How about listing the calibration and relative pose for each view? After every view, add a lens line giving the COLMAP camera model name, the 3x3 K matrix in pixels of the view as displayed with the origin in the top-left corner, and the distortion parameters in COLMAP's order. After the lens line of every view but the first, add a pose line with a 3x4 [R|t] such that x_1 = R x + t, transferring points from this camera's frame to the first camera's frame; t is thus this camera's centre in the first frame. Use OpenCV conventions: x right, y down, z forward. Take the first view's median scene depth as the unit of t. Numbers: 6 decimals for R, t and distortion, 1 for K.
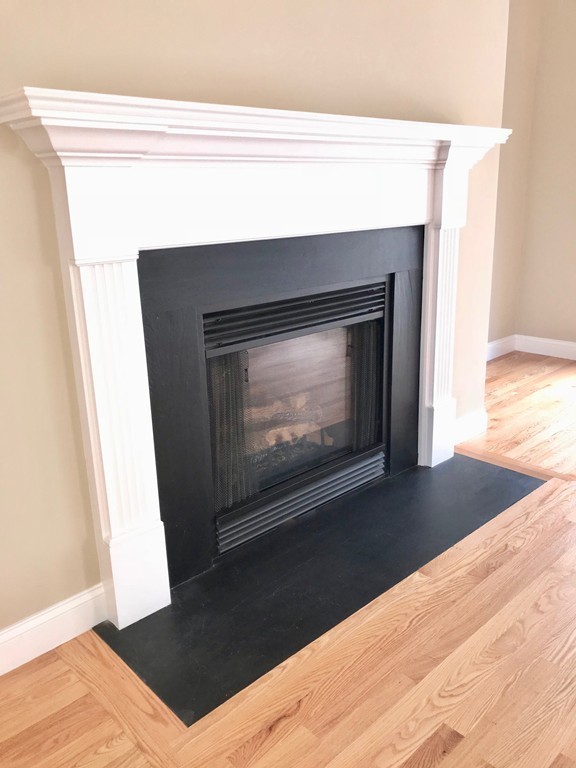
lens RADIAL K [[627.3, 0, 293.1], [0, 627.3, 386.3], [0, 0, 1]] dist [0.028884, -0.013400]
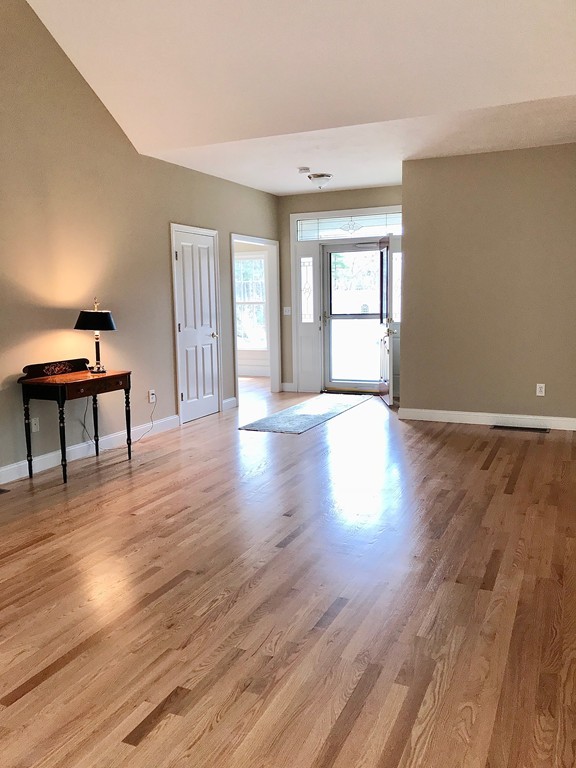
lens RADIAL K [[627.3, 0, 293.1], [0, 627.3, 386.3], [0, 0, 1]] dist [0.028884, -0.013400]
pose [[-0.925666, 0.095068, -0.366204, 0.855361], [-0.068083, 0.910259, 0.408403, -0.462655], [0.372166, 0.402976, -0.836123, 1.259166]]
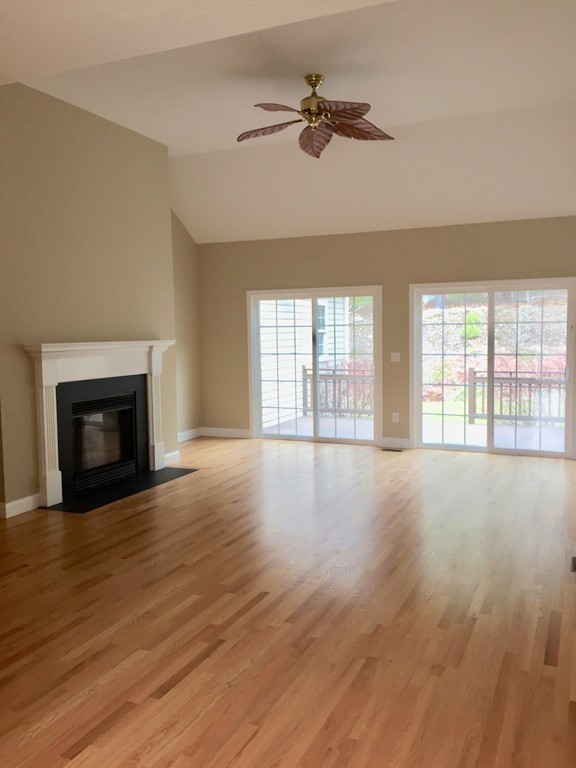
lens RADIAL K [[643.9, 0, 287.0], [0, 643.9, 370.1], [0, 0, 1]] dist [0.090452, -0.094822]
pose [[0.927560, -0.009819, 0.373545, -0.264731], [0.099607, 0.969982, -0.221841, 0.400457], [-0.360154, 0.242978, 0.900695, -1.705820]]
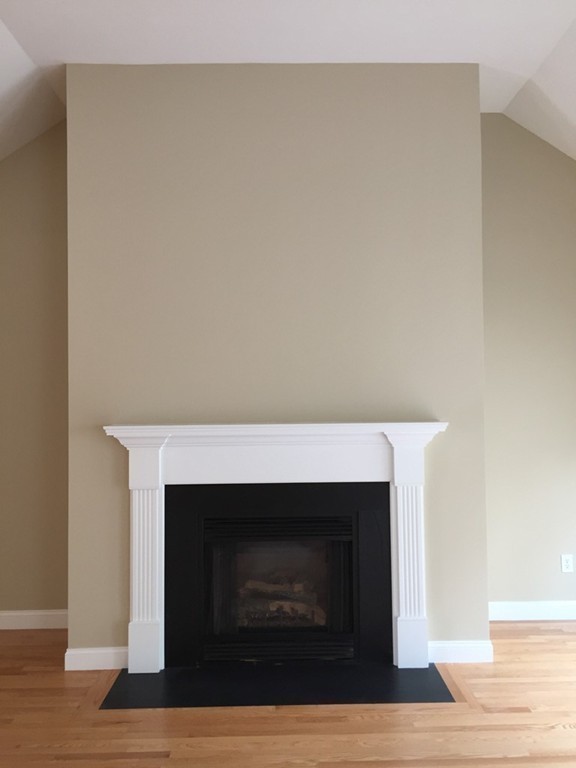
lens RADIAL K [[643.9, 0, 287.0], [0, 643.9, 370.1], [0, 0, 1]] dist [0.090452, -0.094822]
pose [[0.739019, -0.016666, -0.673478, 1.092089], [-0.204287, 0.947079, -0.247605, -0.080717], [0.641964, 0.320568, 0.696505, -0.310481]]
